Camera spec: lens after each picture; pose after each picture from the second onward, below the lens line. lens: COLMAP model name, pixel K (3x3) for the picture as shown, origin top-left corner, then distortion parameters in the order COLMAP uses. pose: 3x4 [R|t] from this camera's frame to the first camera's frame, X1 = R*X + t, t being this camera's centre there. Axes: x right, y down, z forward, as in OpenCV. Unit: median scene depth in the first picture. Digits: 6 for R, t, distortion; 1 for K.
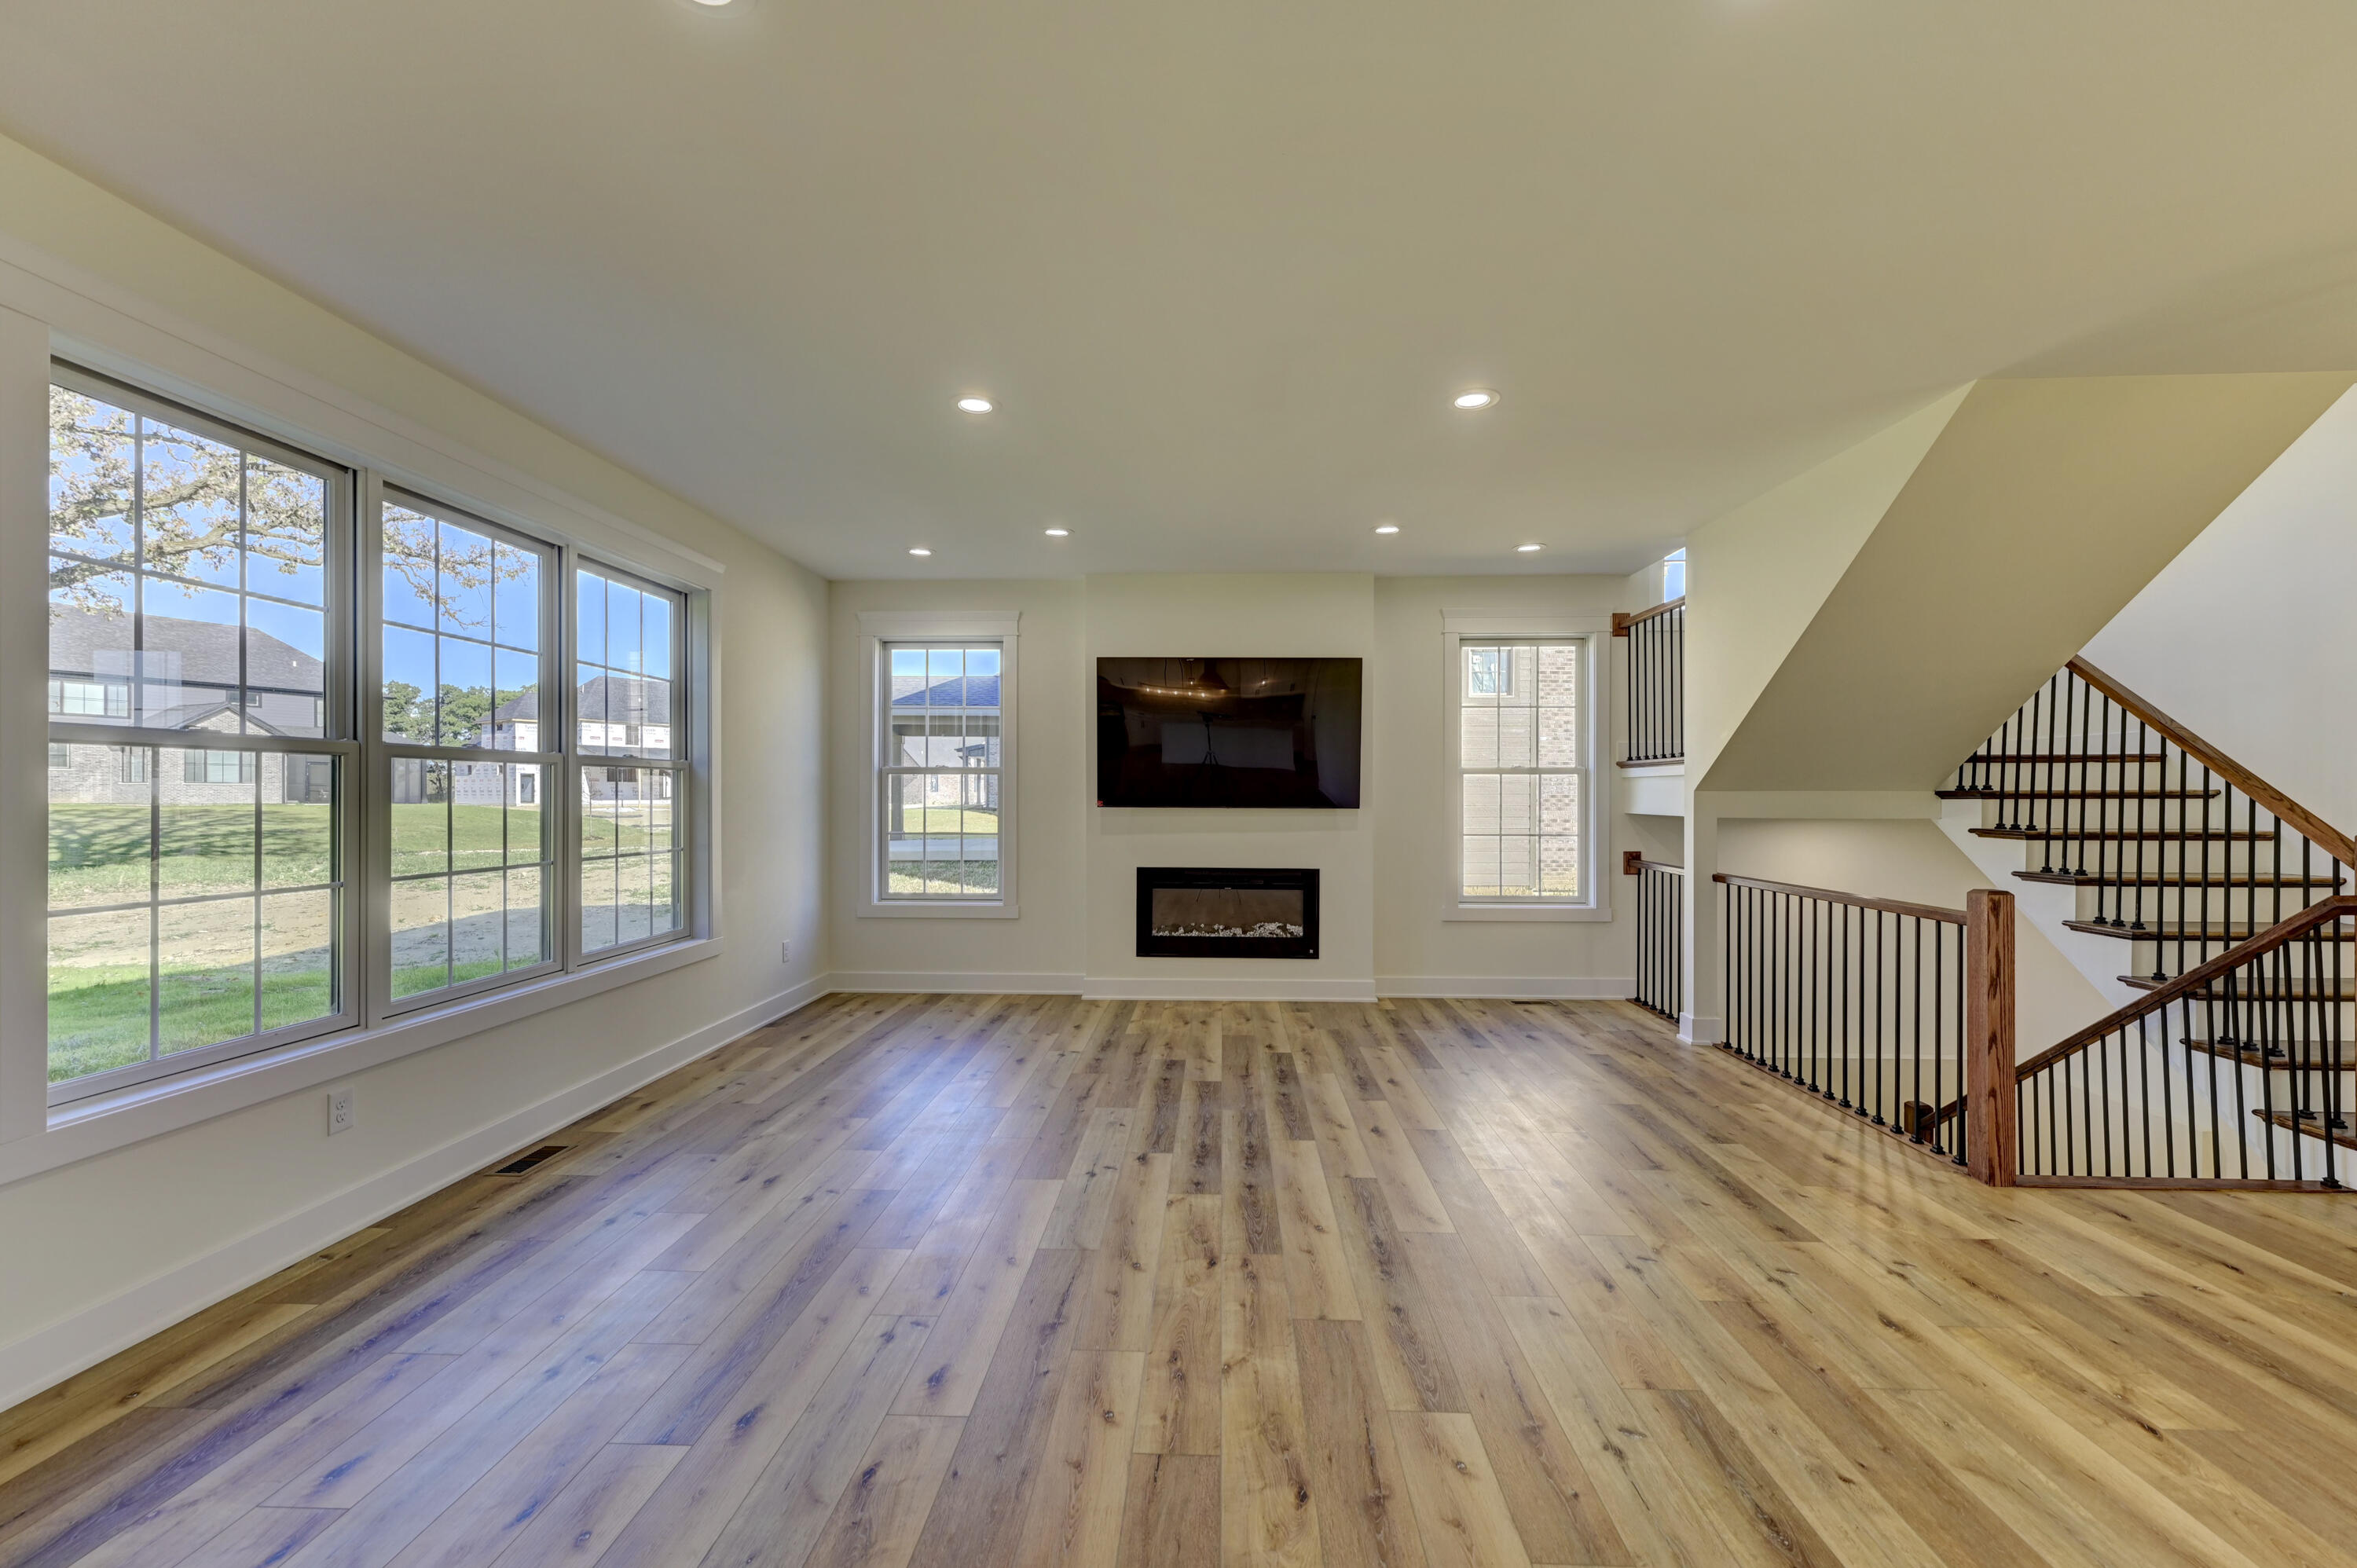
lens RADIAL K [[947.5, 0, 1174.0], [0, 947.5, 787.8], [0, 0, 1]] dist [0.007793, -0.003228]
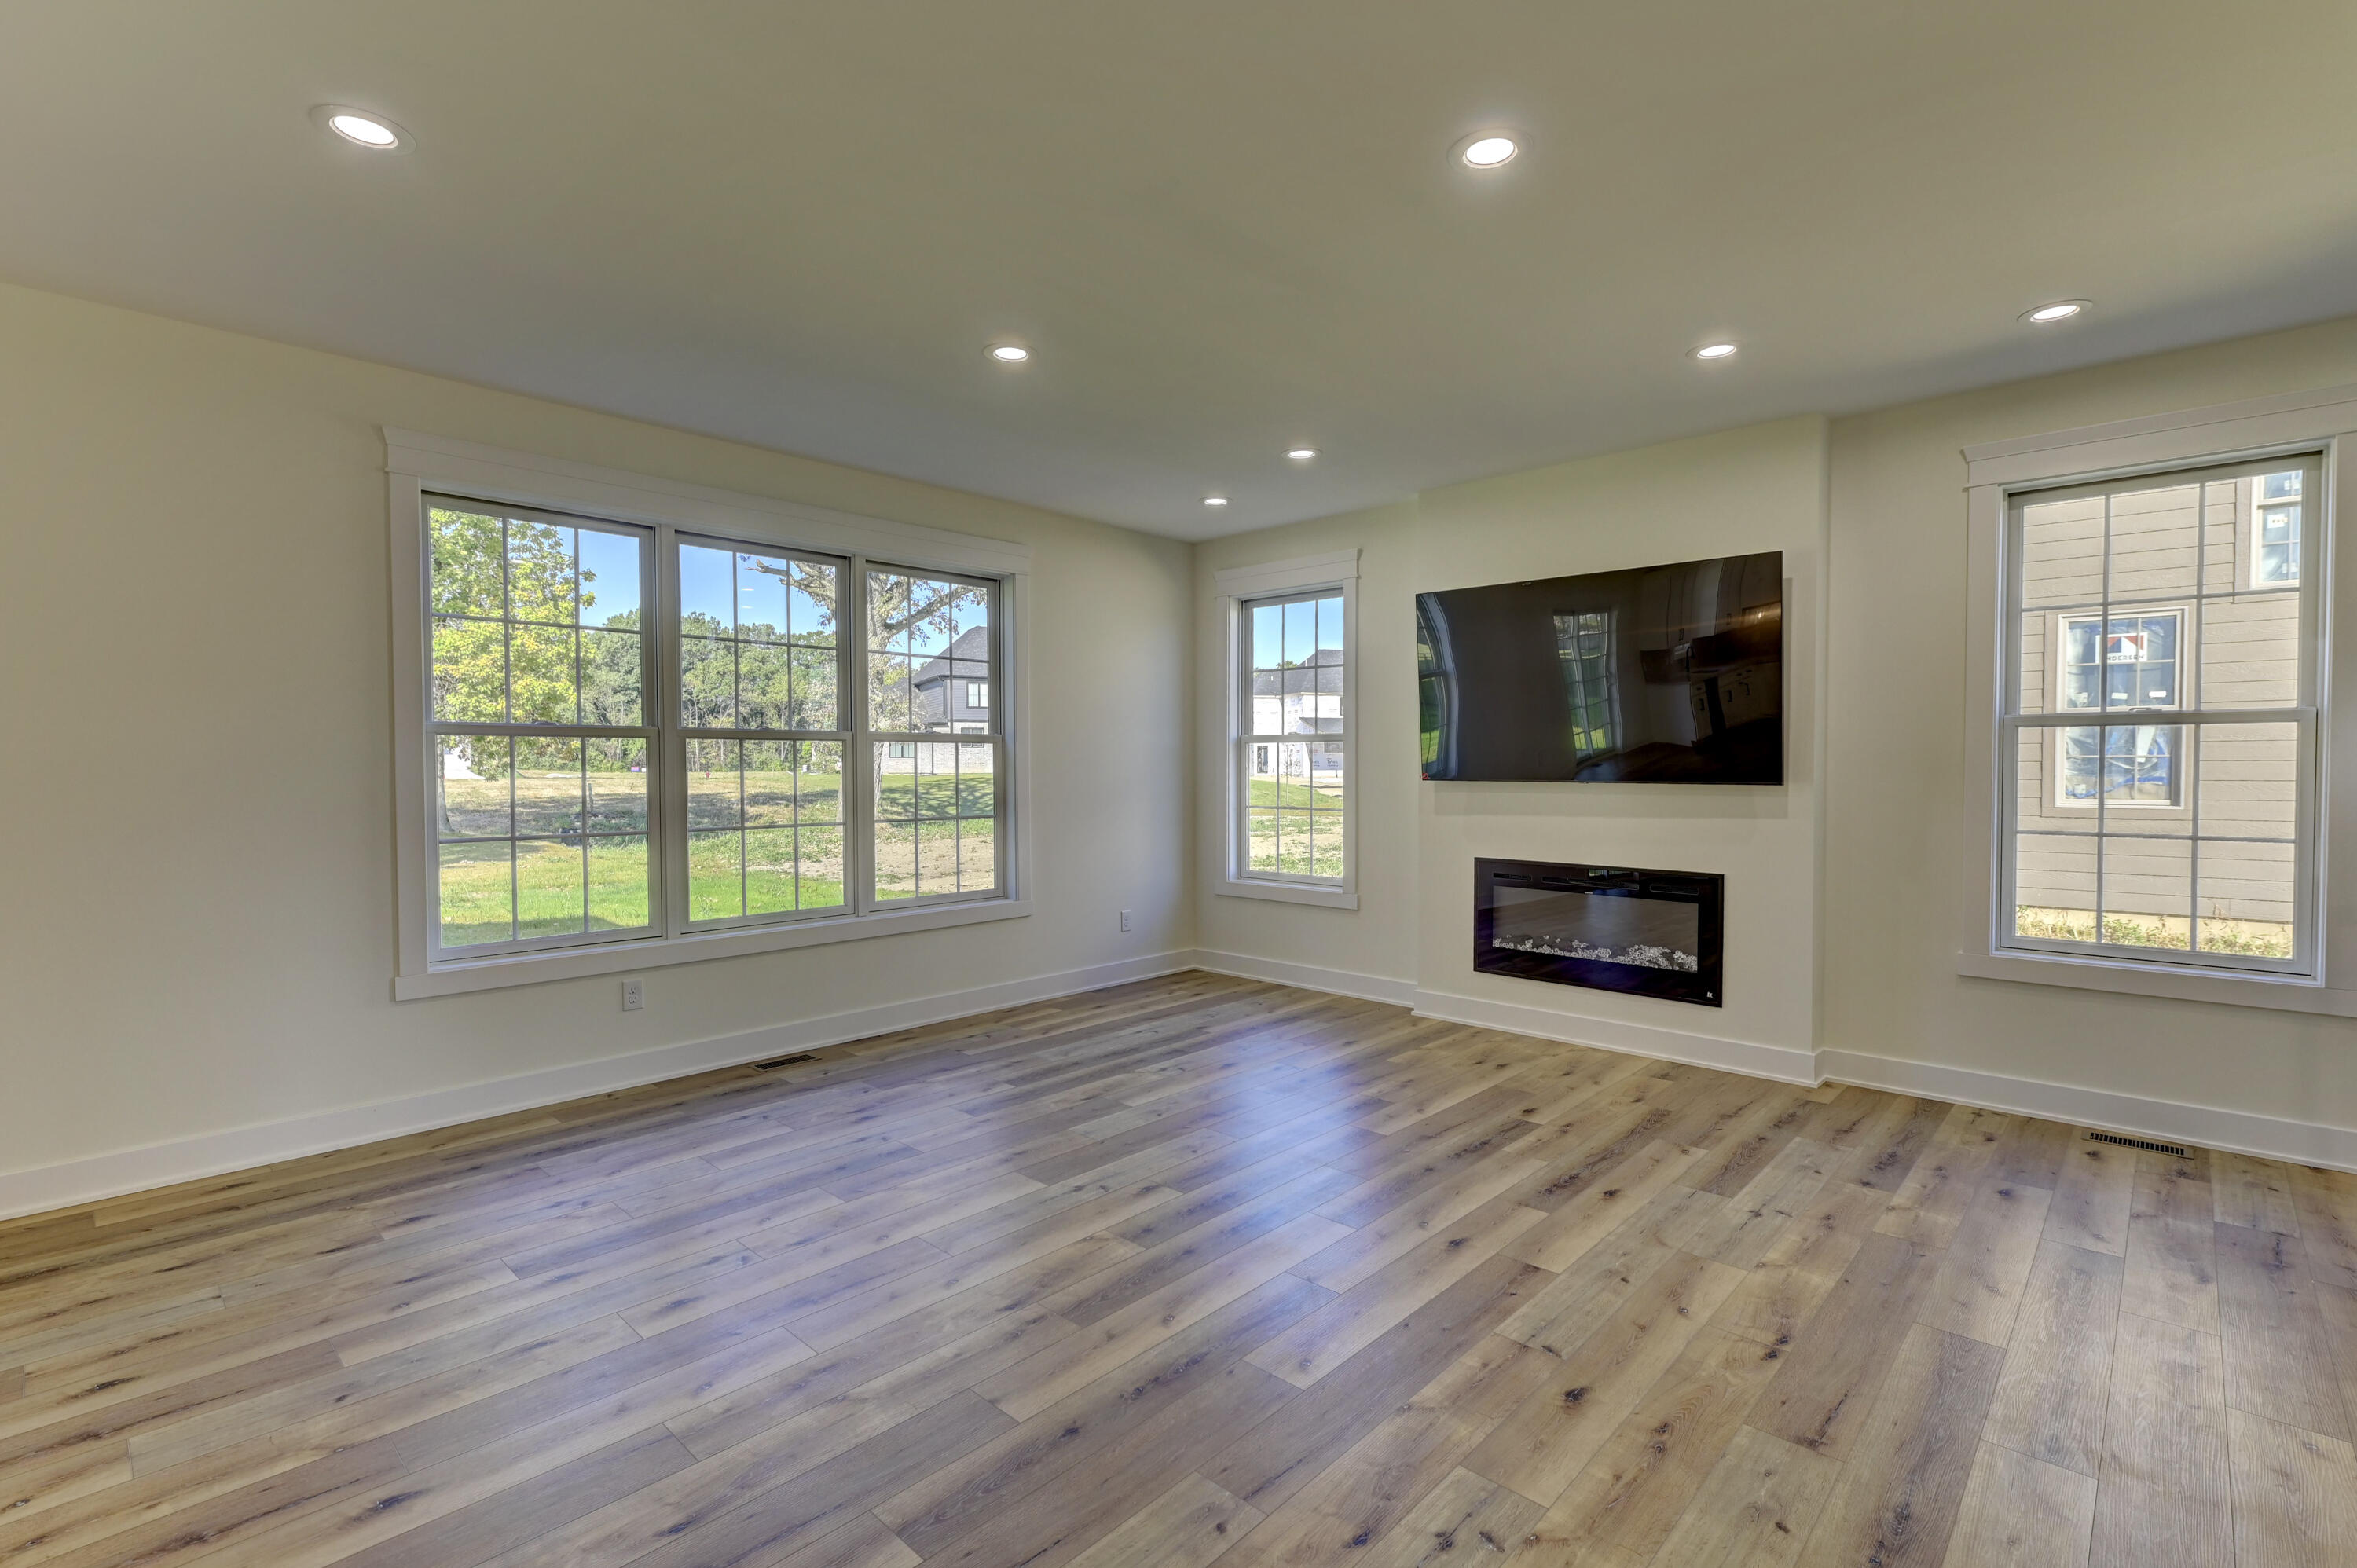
lens RADIAL K [[1073.3, 0, 1163.2], [0, 1073.3, 788.3], [0, 0, 1]] dist [0.005960, -0.001567]
pose [[0.750521, 0.012083, -0.660736, 0.466943], [0.007626, 0.999608, 0.026943, 0.000789], [0.660803, -0.025260, 0.750134, 0.217380]]
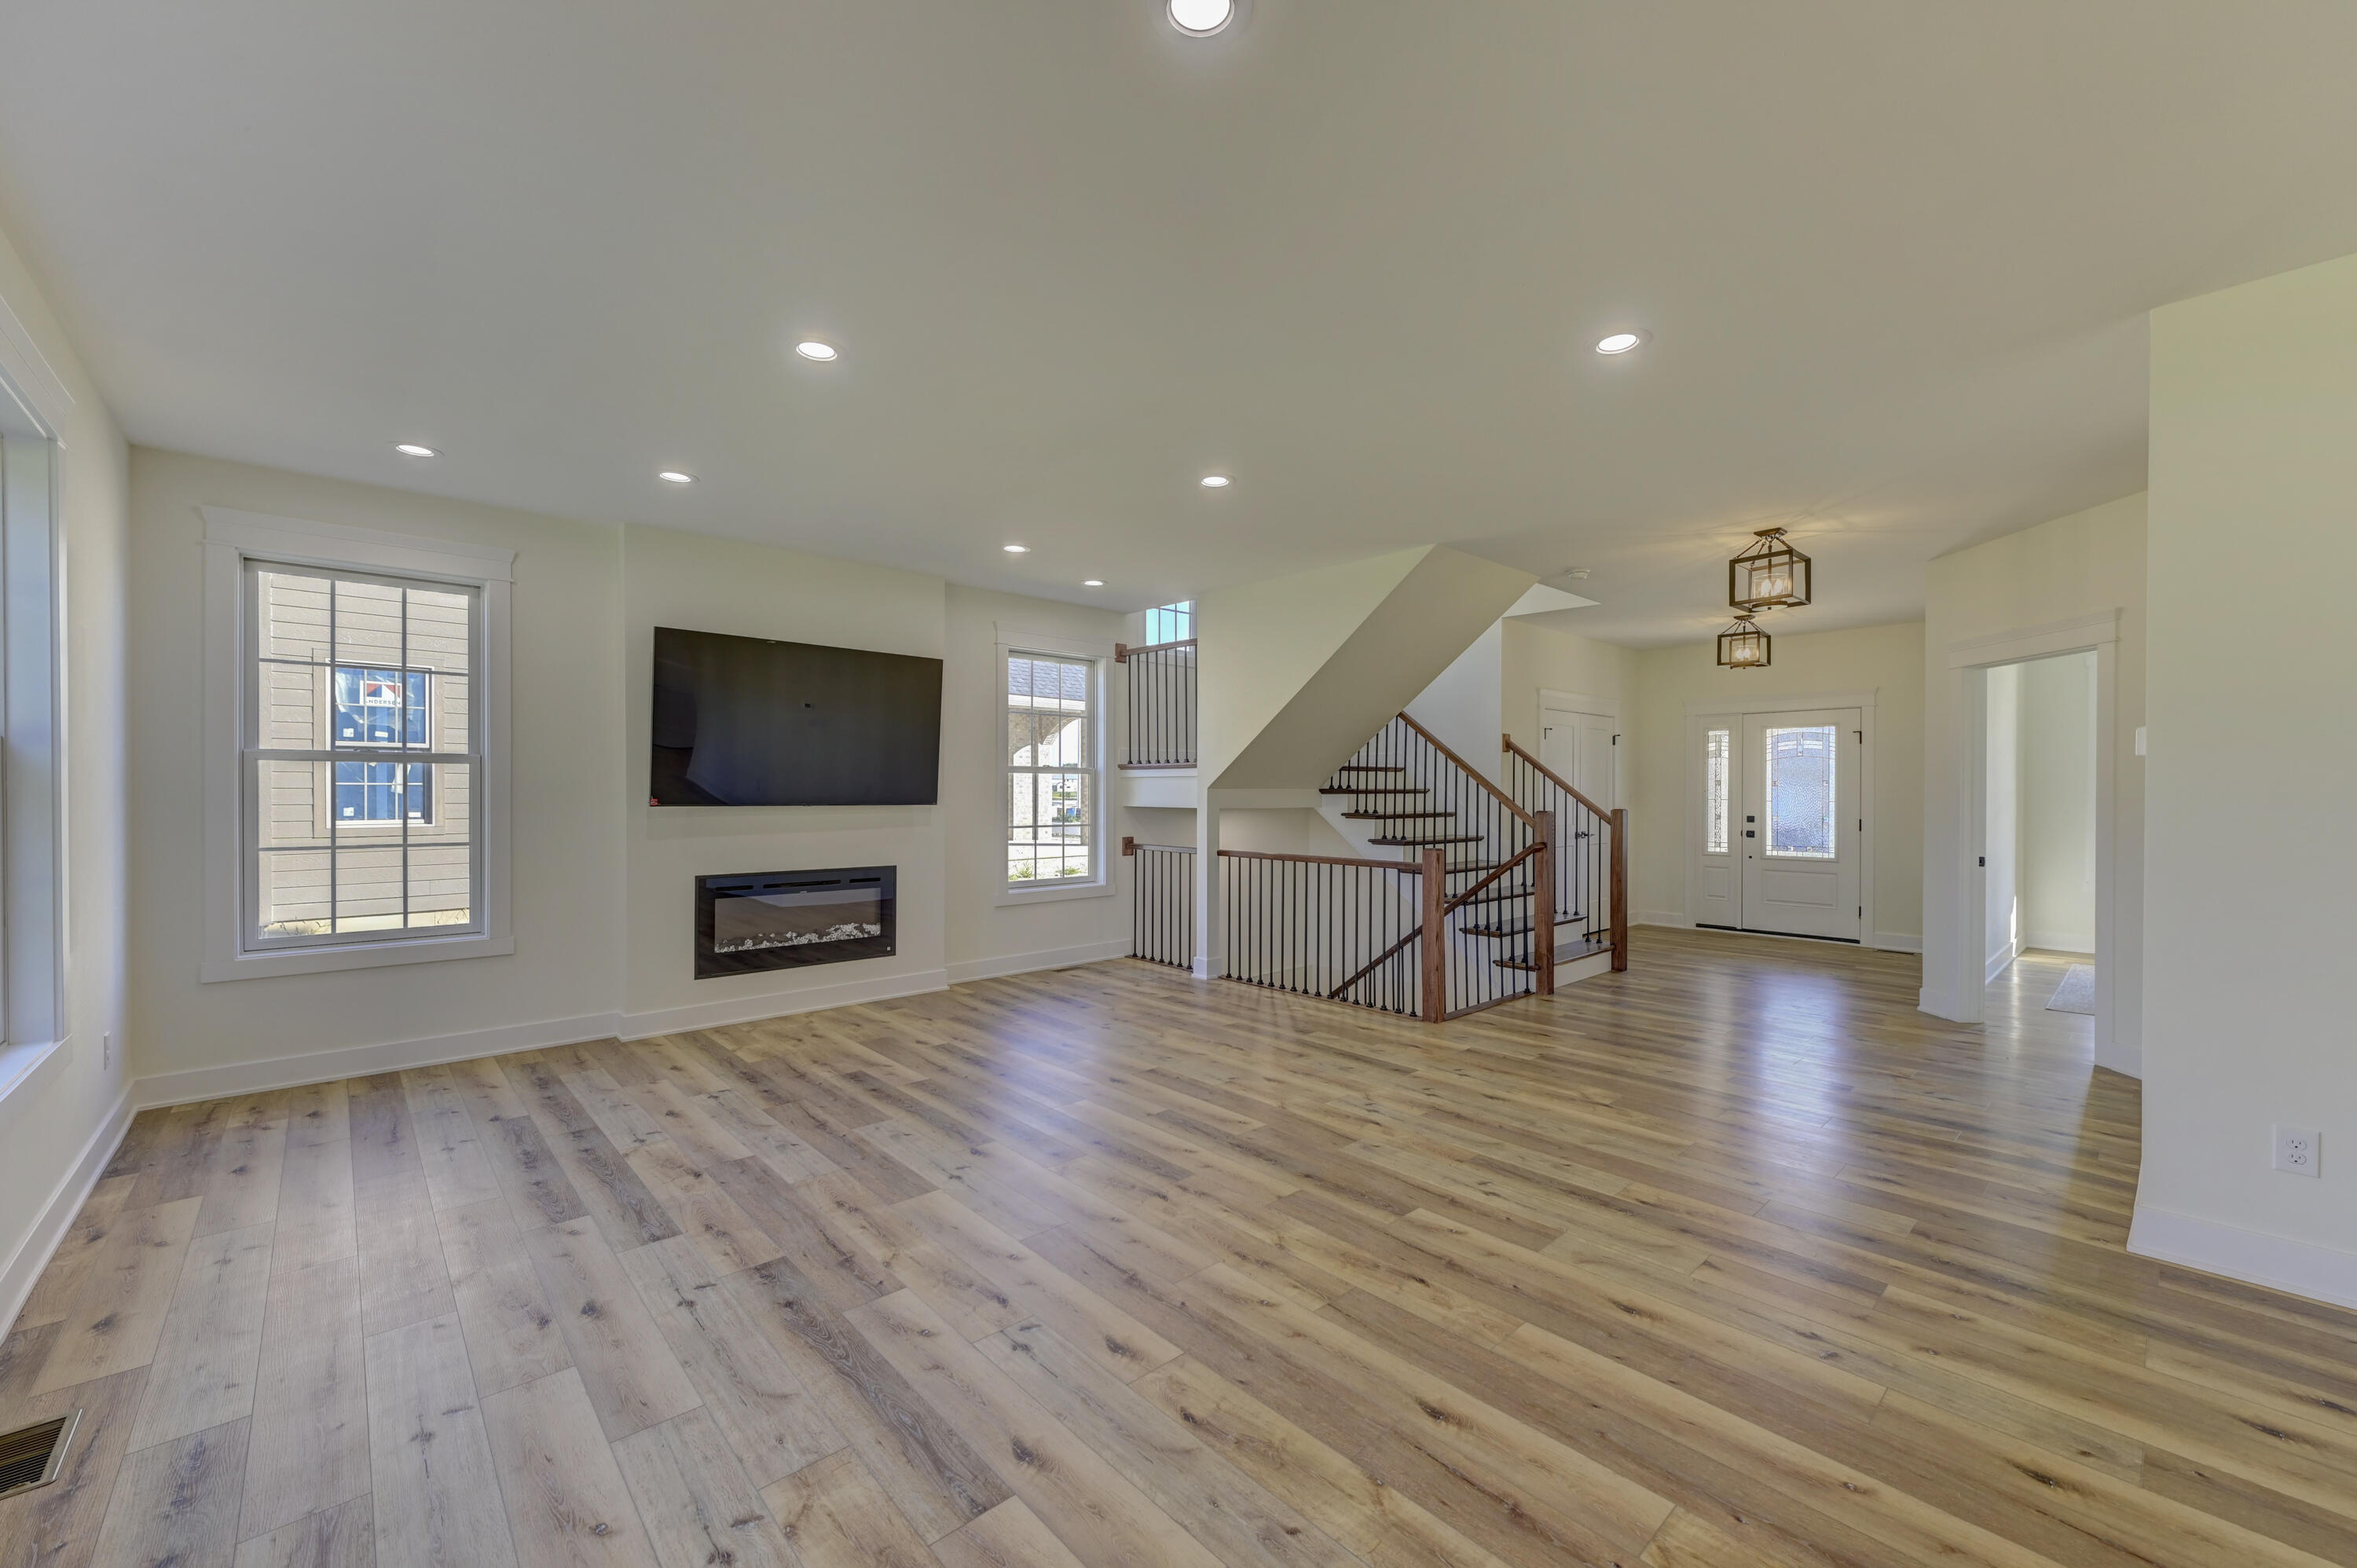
lens RADIAL K [[947.5, 0, 1193.4], [0, 947.5, 787.1], [0, 0, 1]] dist [0.007793, -0.003228]
pose [[0.695942, 0.002281, 0.718094, -0.454358], [-0.005207, 0.999985, 0.001870, -0.001250], [-0.718079, -0.005040, 0.695944, 0.099854]]
